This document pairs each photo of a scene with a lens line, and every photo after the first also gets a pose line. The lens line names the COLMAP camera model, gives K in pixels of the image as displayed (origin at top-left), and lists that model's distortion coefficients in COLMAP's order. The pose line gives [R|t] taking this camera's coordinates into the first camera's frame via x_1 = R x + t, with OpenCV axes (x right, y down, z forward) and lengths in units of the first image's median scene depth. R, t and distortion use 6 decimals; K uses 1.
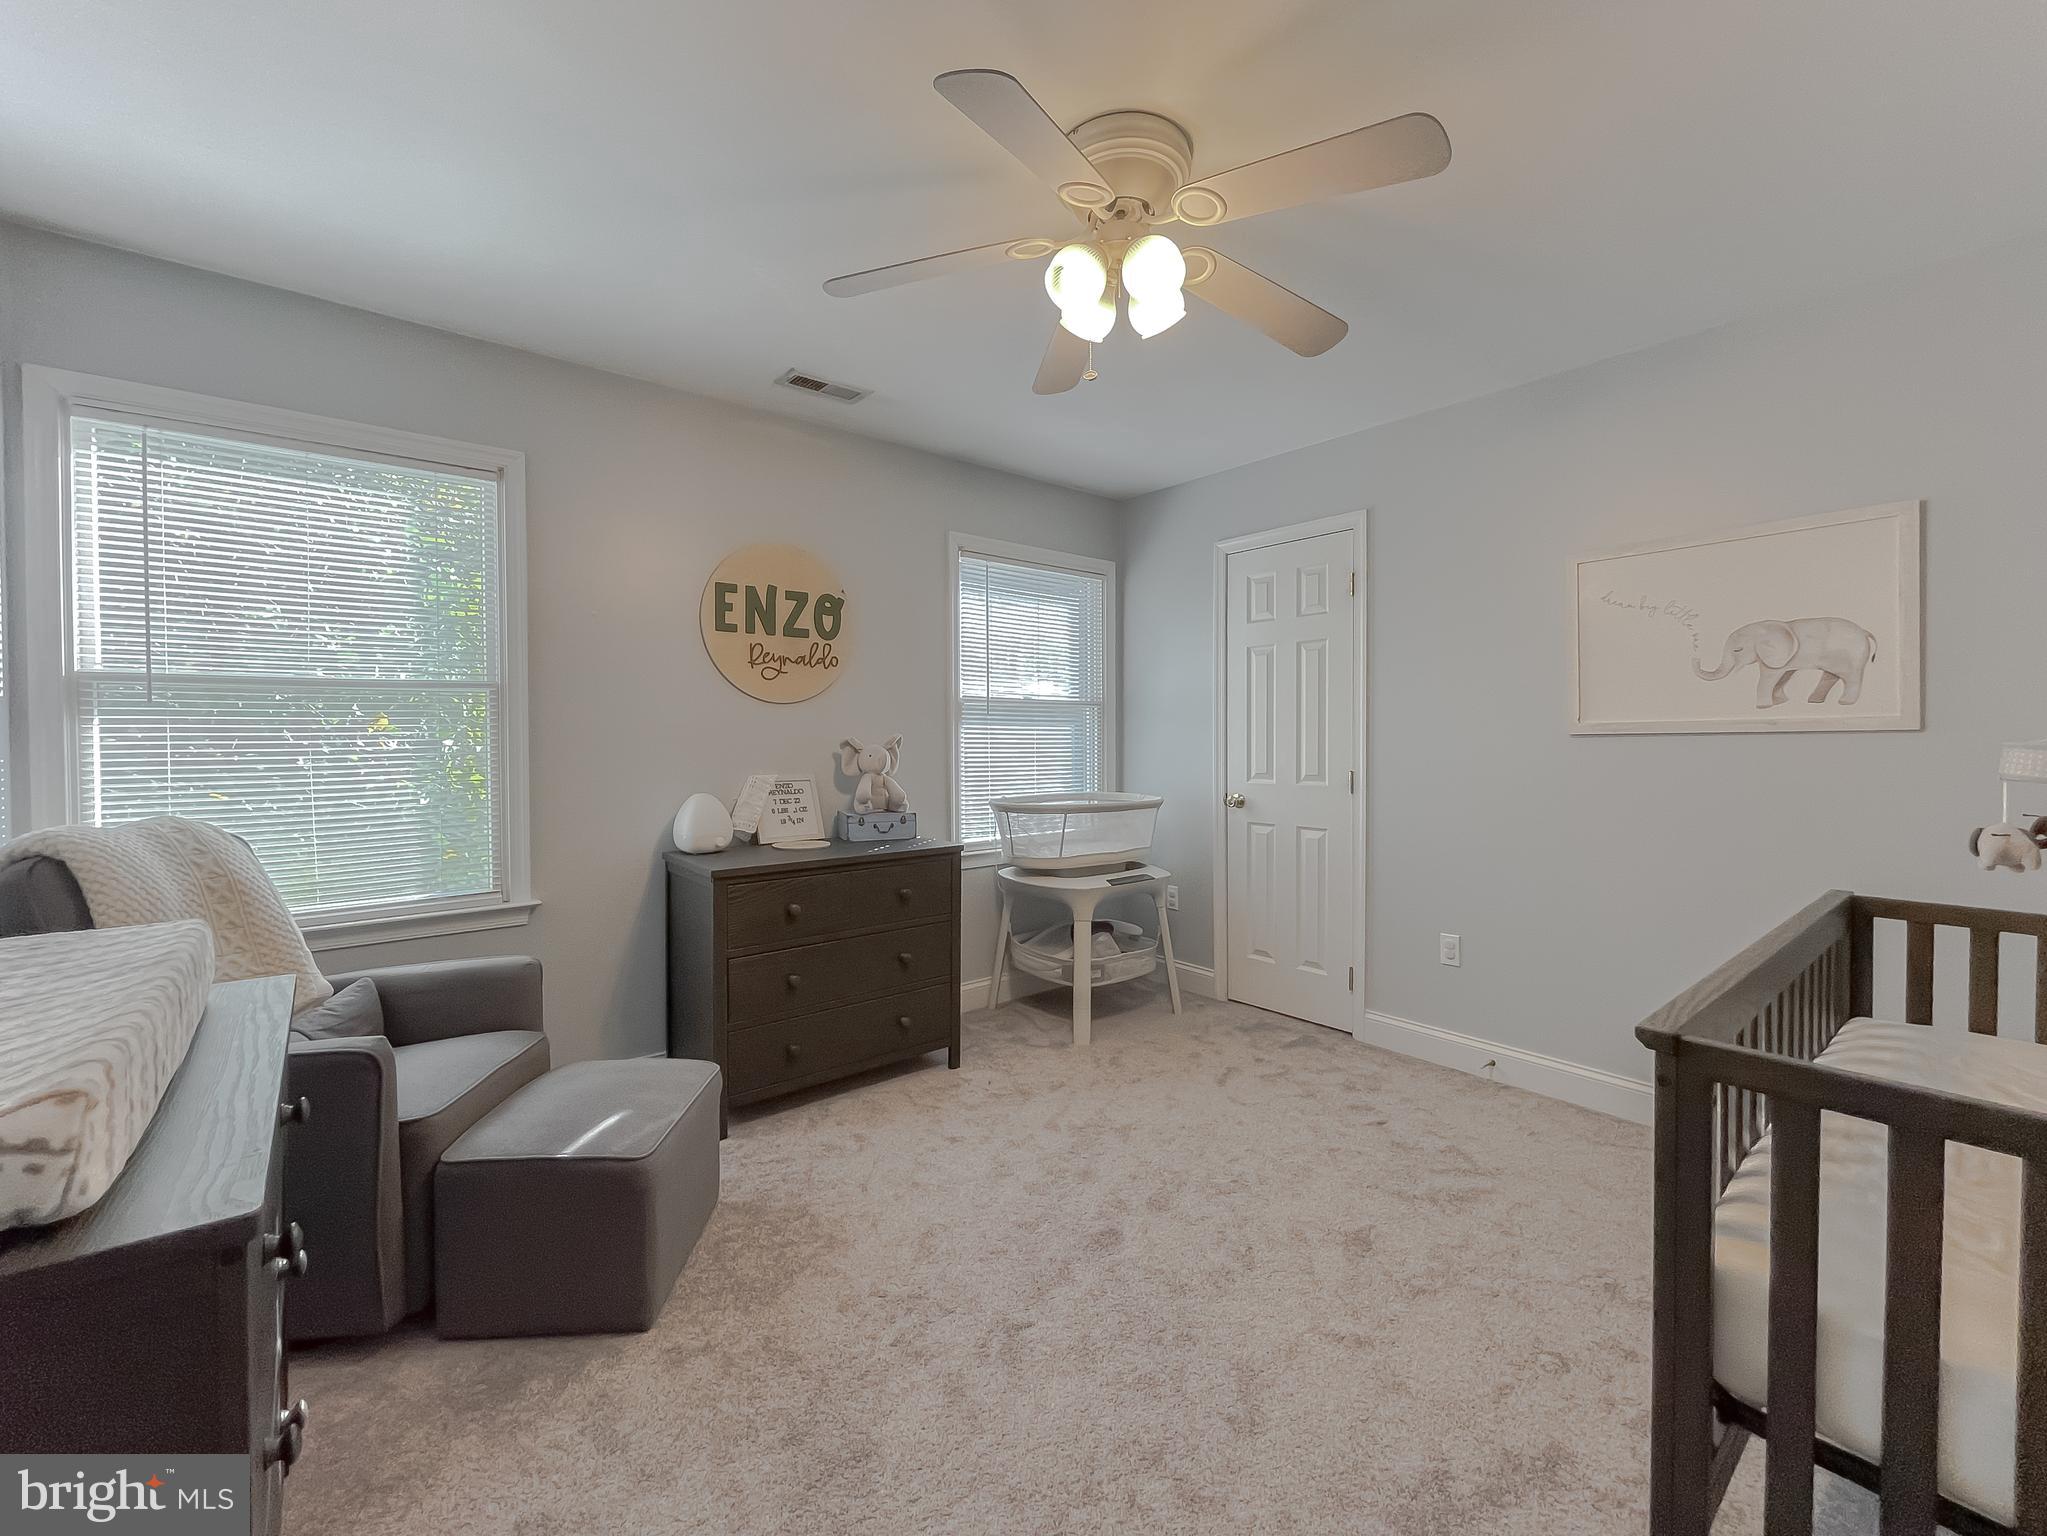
lens RADIAL K [[884.1, 0, 1020.1], [0, 884.1, 772.5], [0, 0, 1]] dist [0.008909, 0.000021]
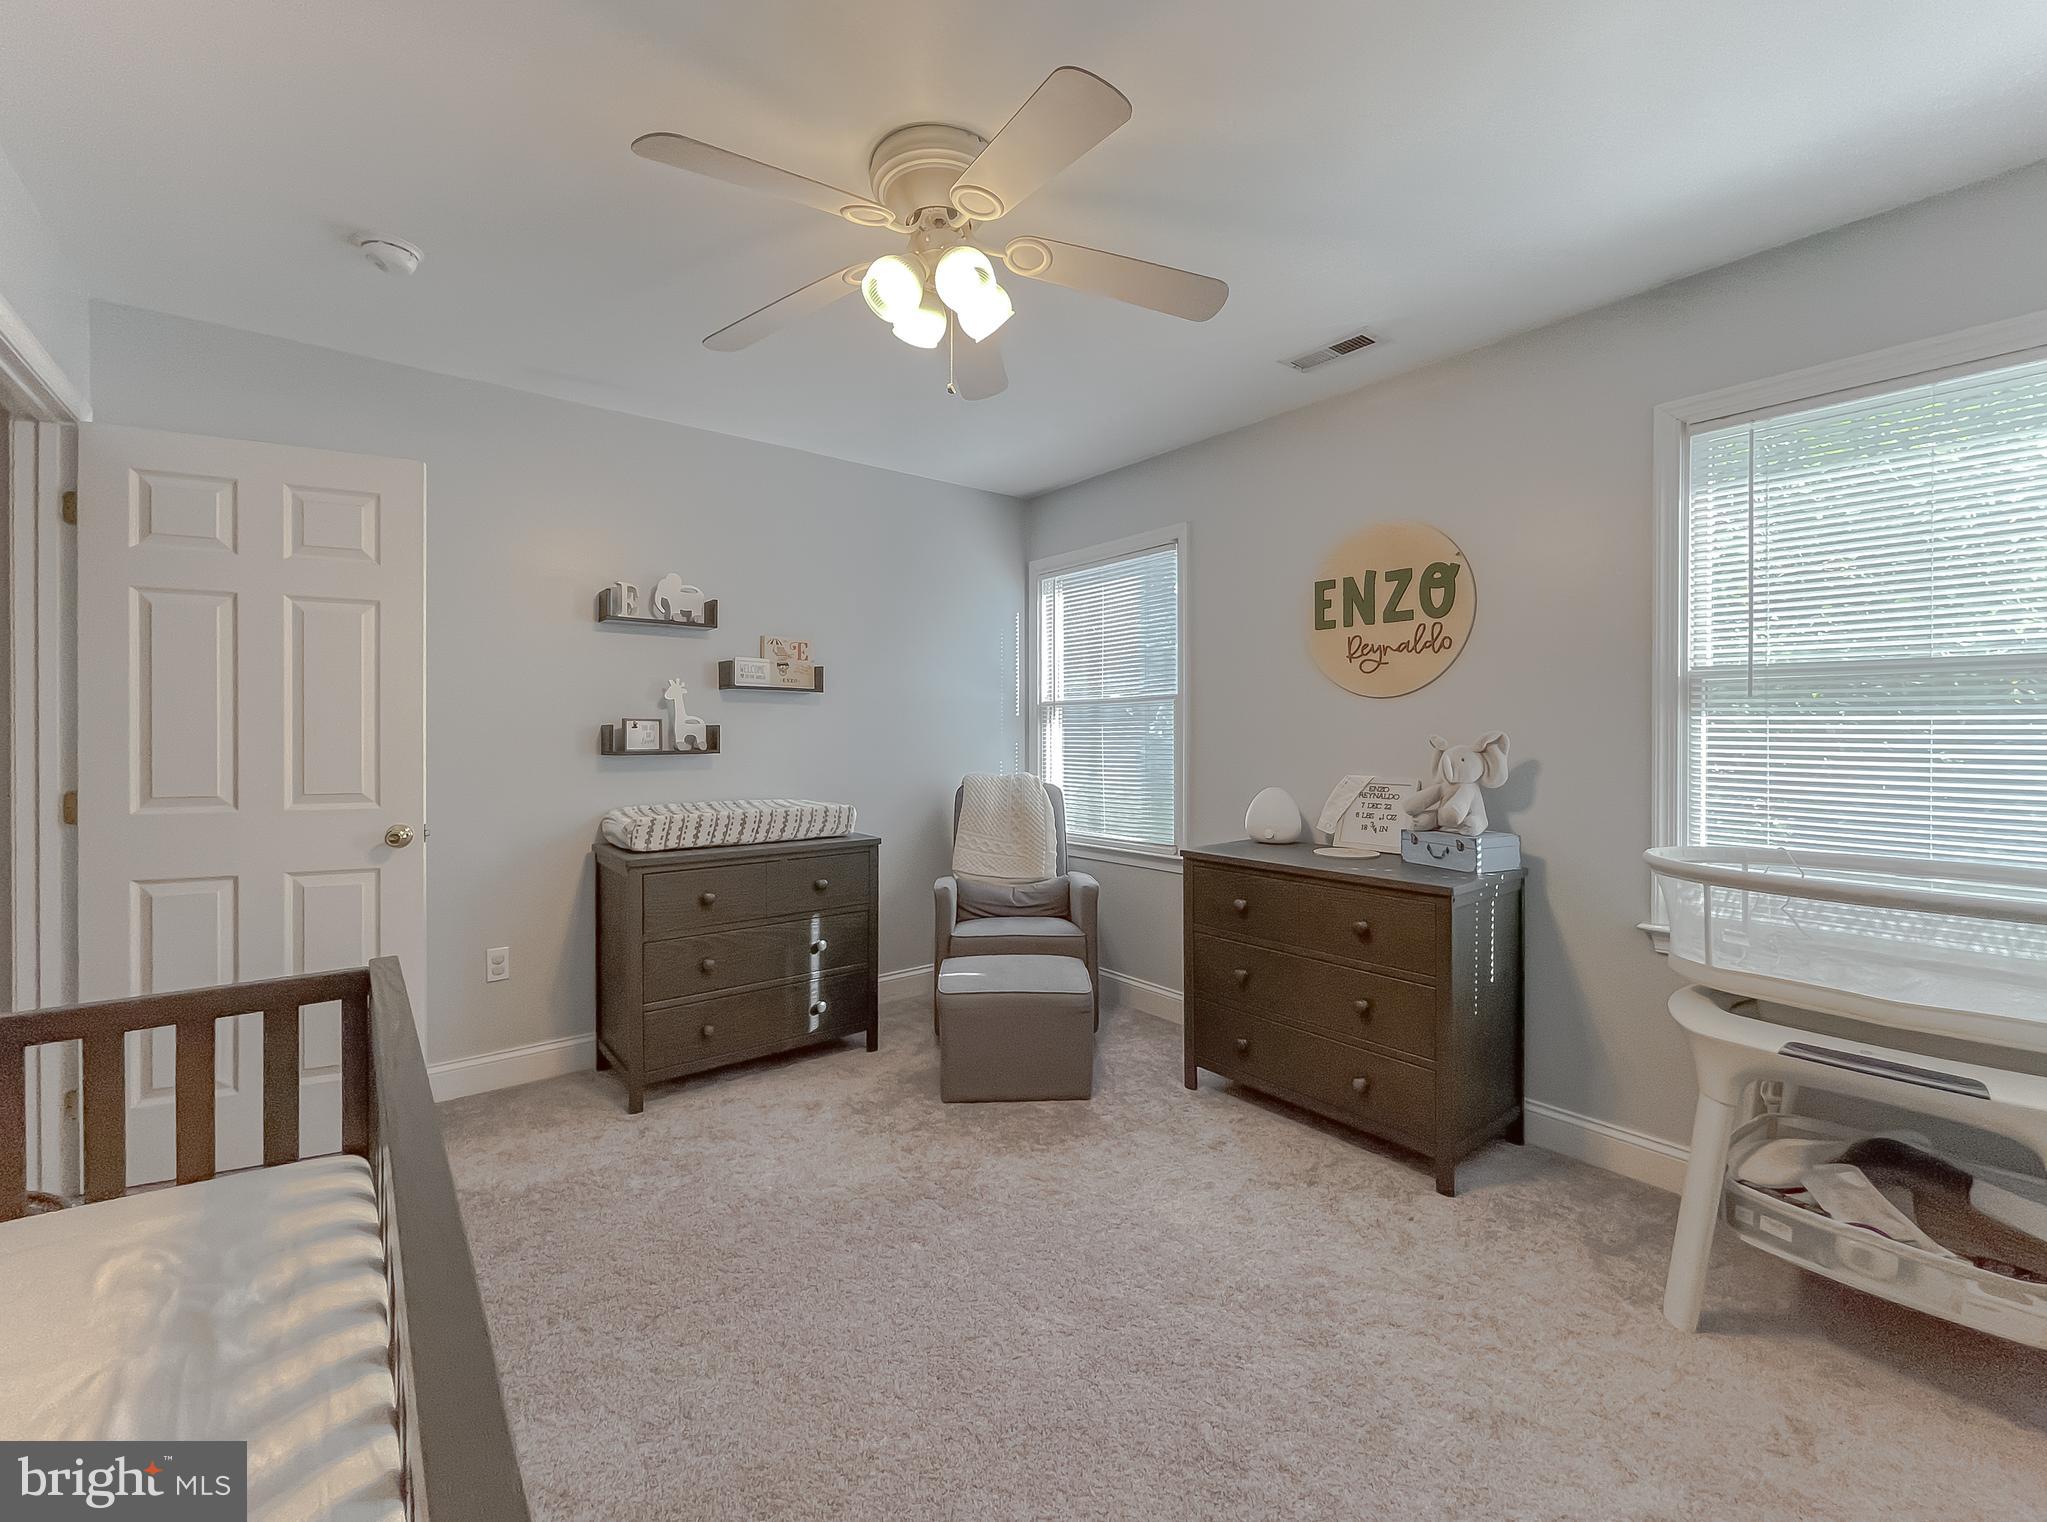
lens RADIAL K [[903.0, 0, 1023.5], [0, 903.0, 761.0], [0, 0, 1]] dist [-0.001446, -0.000152]
pose [[-0.058802, 0.040704, -0.997439, 0.680775], [-0.032342, 0.998566, 0.042657, -0.041361], [0.997746, 0.034767, -0.057402, 0.695170]]
